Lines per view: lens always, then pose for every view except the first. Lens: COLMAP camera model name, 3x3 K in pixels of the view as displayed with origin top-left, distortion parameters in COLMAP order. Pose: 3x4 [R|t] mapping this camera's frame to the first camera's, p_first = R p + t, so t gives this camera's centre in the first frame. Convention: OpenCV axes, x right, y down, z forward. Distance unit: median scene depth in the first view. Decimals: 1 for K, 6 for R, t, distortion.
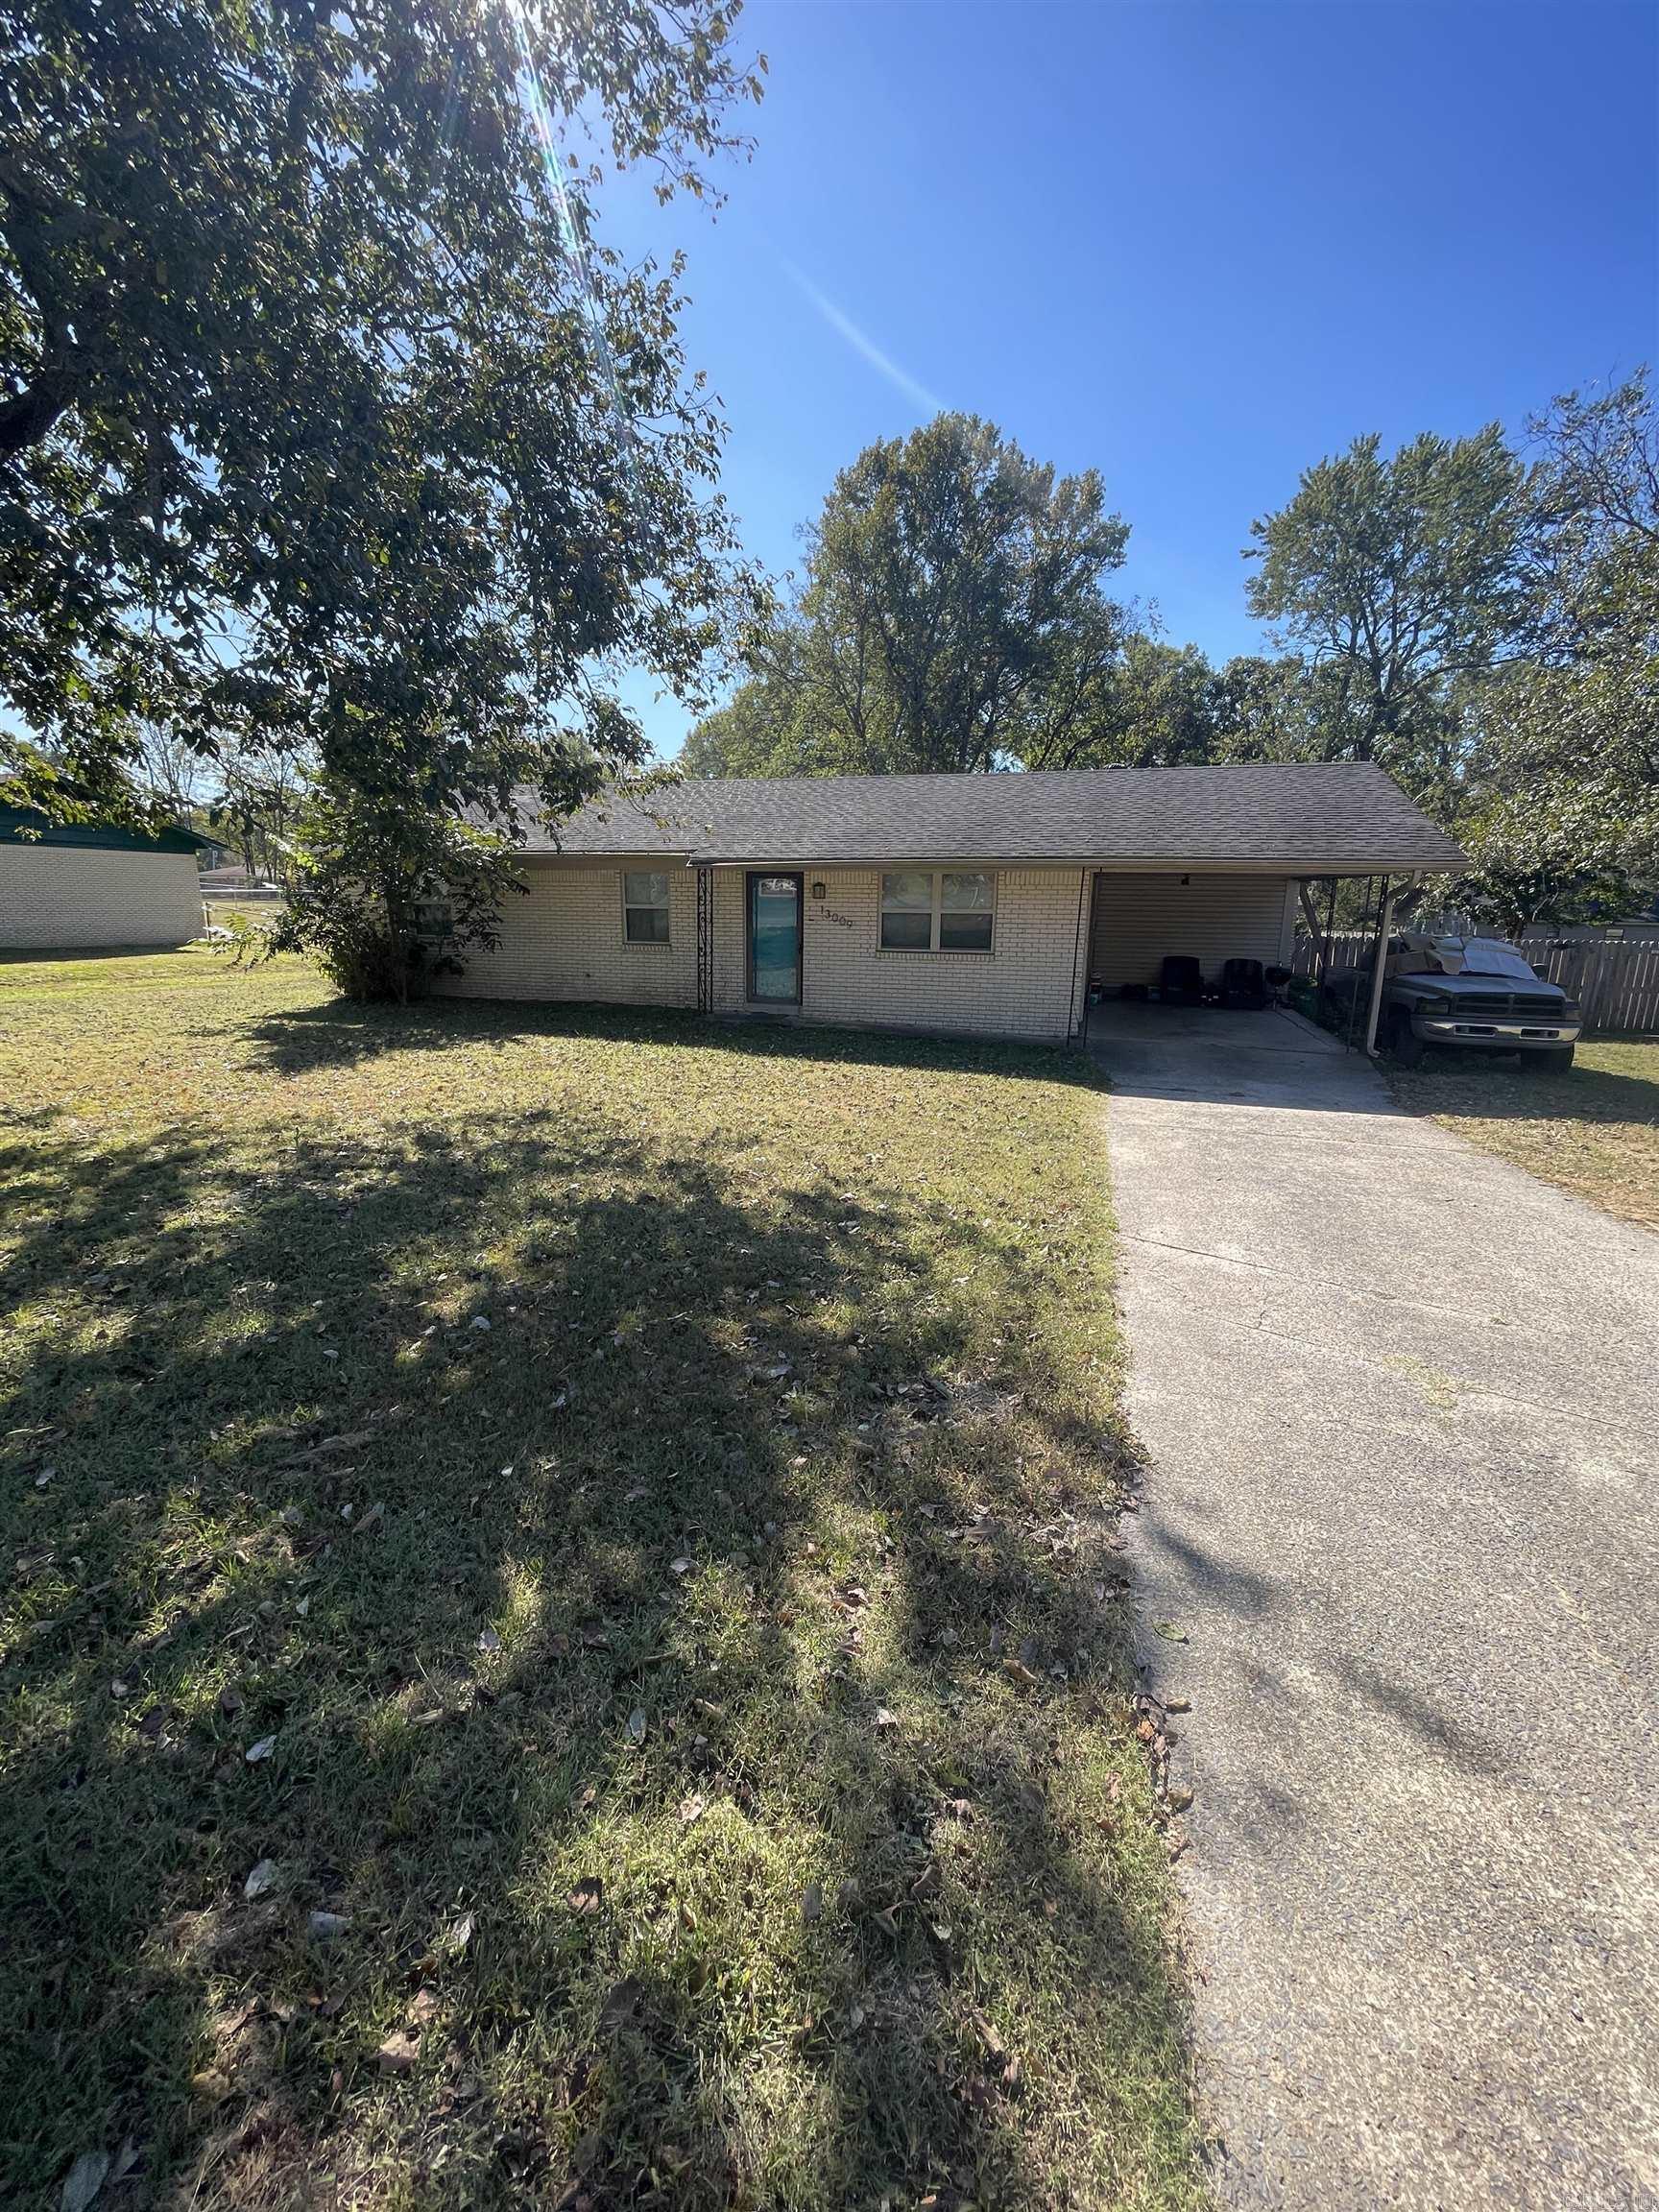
lens RADIAL K [[891.2, 0, 828.3], [0, 891.2, 1096.2], [0, 0, 1]] dist [-0.001213, -0.000472]
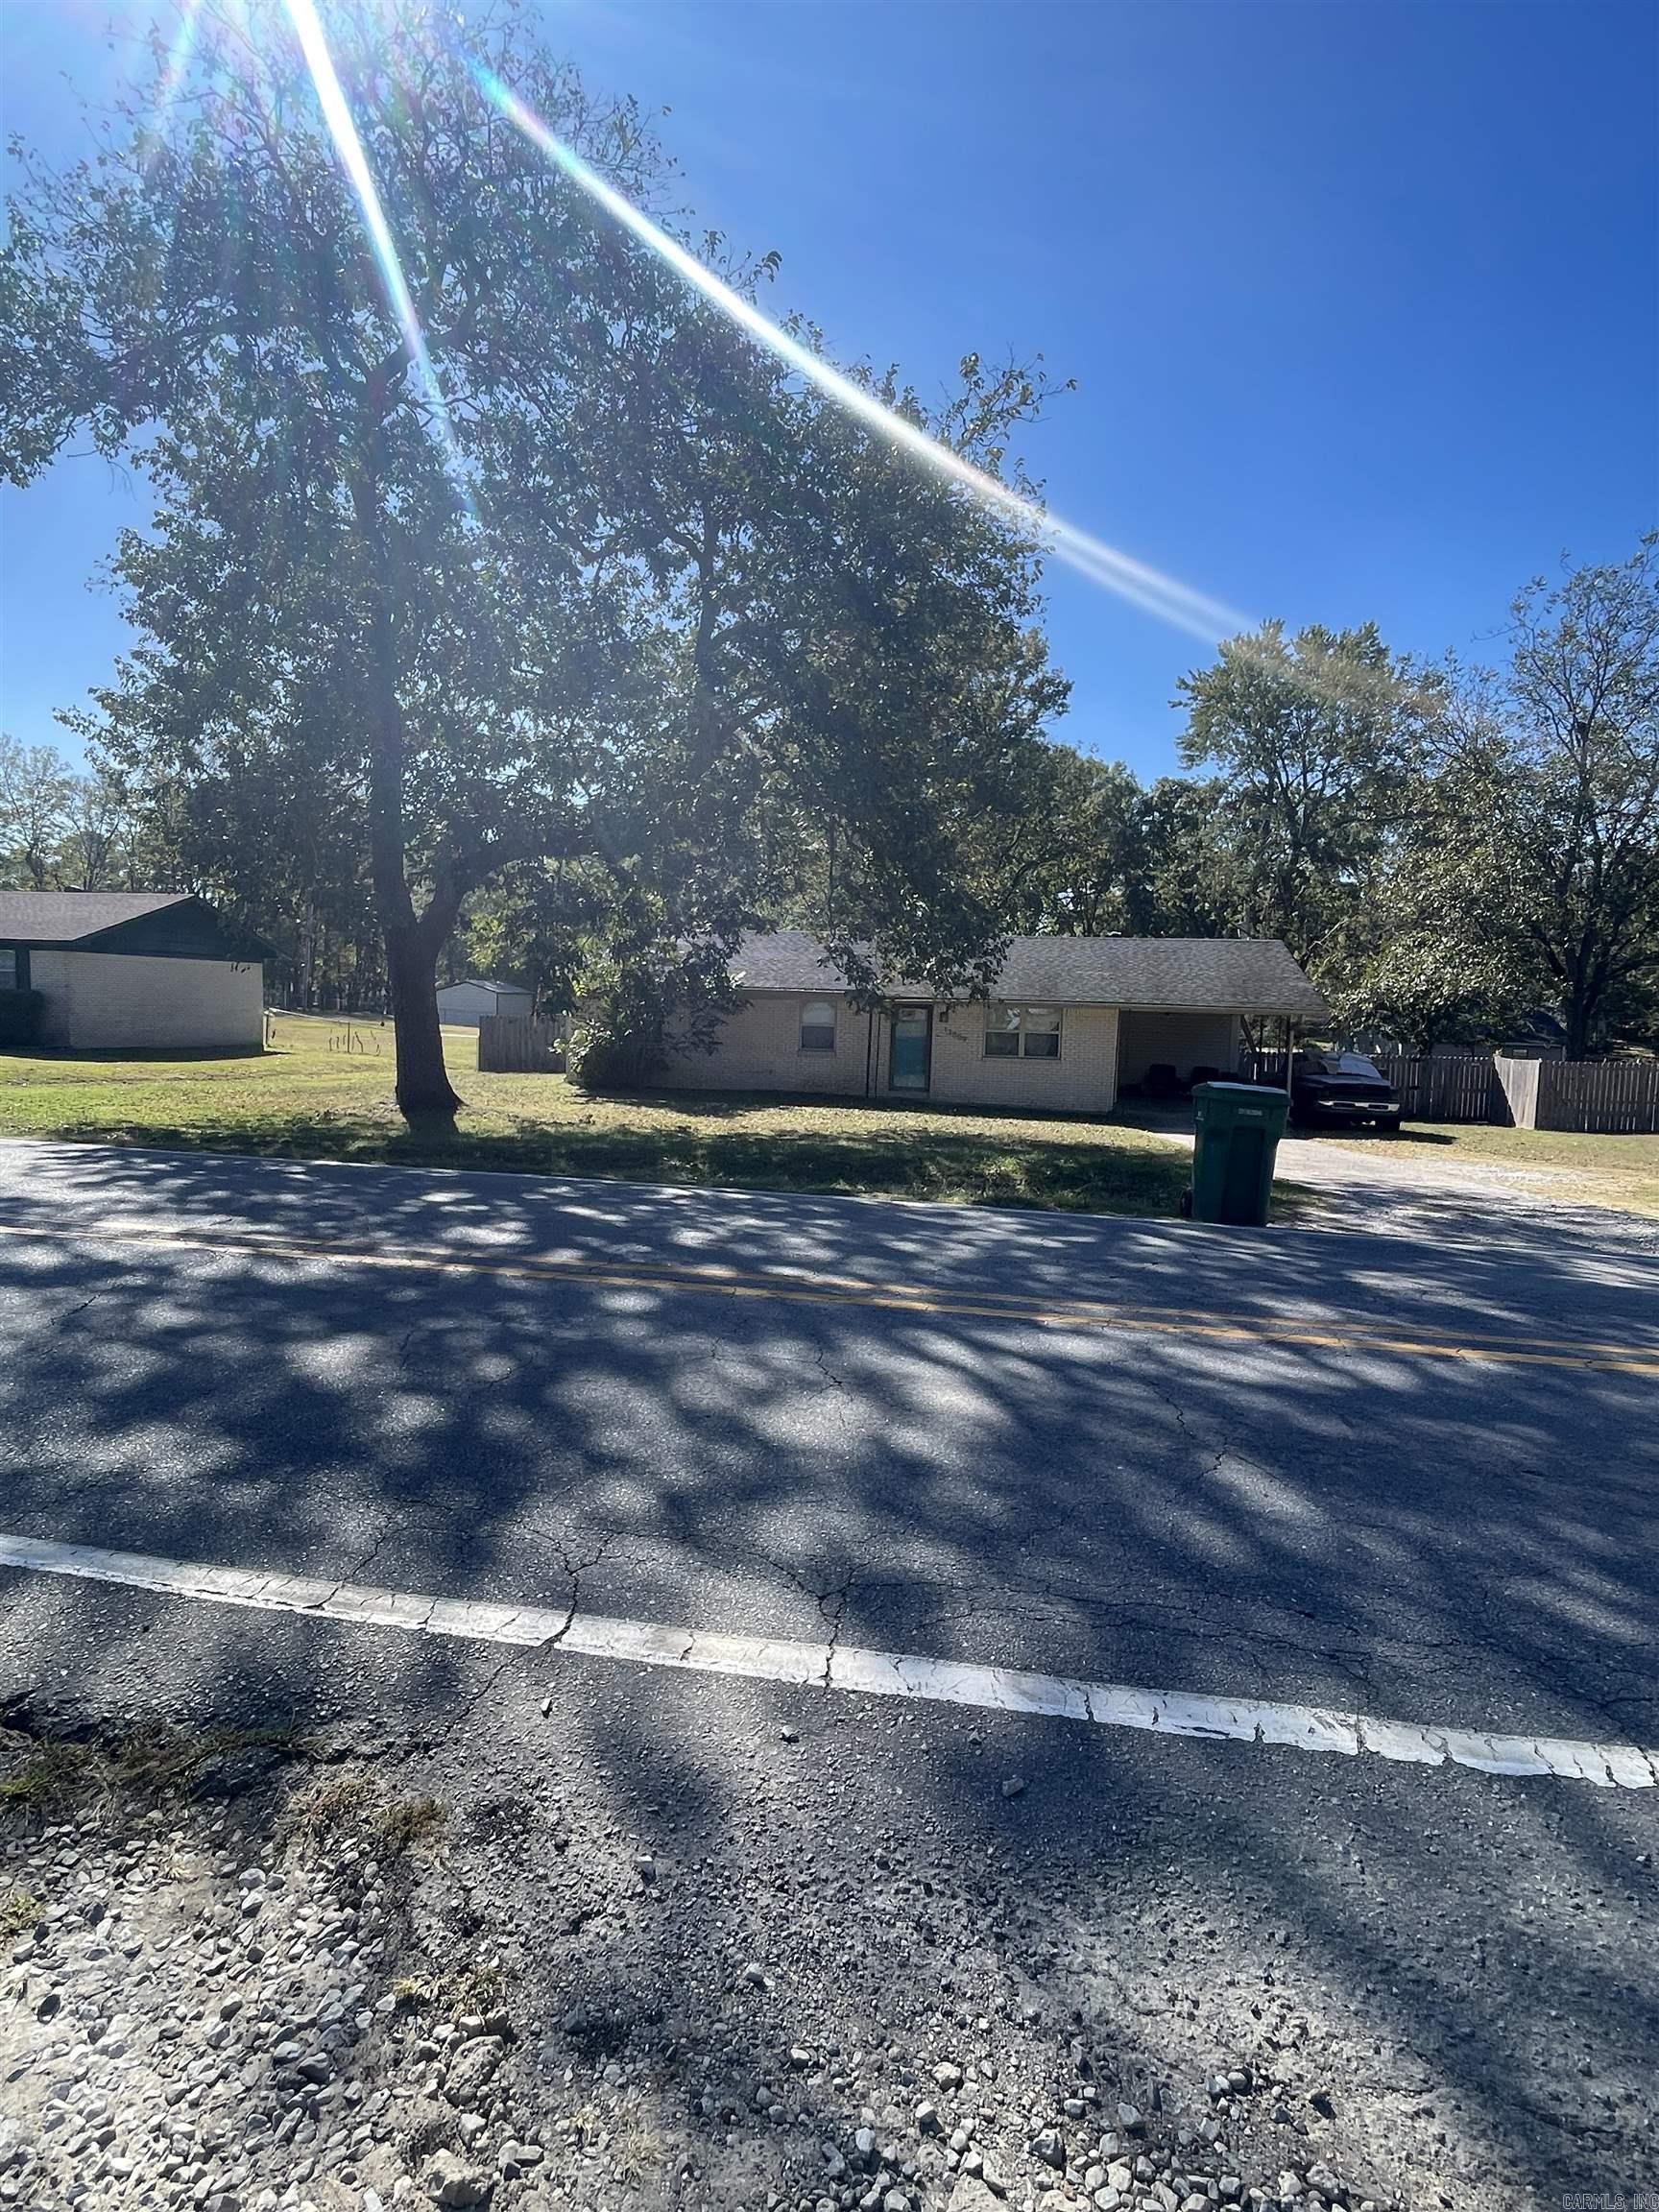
lens RADIAL K [[1175.1, 0, 824.6], [0, 1175.1, 1095.0], [0, 0, 1]] dist [0.001645, -0.000144]
pose [[0.989893, 0.006314, 0.141676, -0.477955], [0.013296, 0.990475, -0.137047, 0.166685], [-0.141192, 0.137545, 0.980381, -0.885607]]
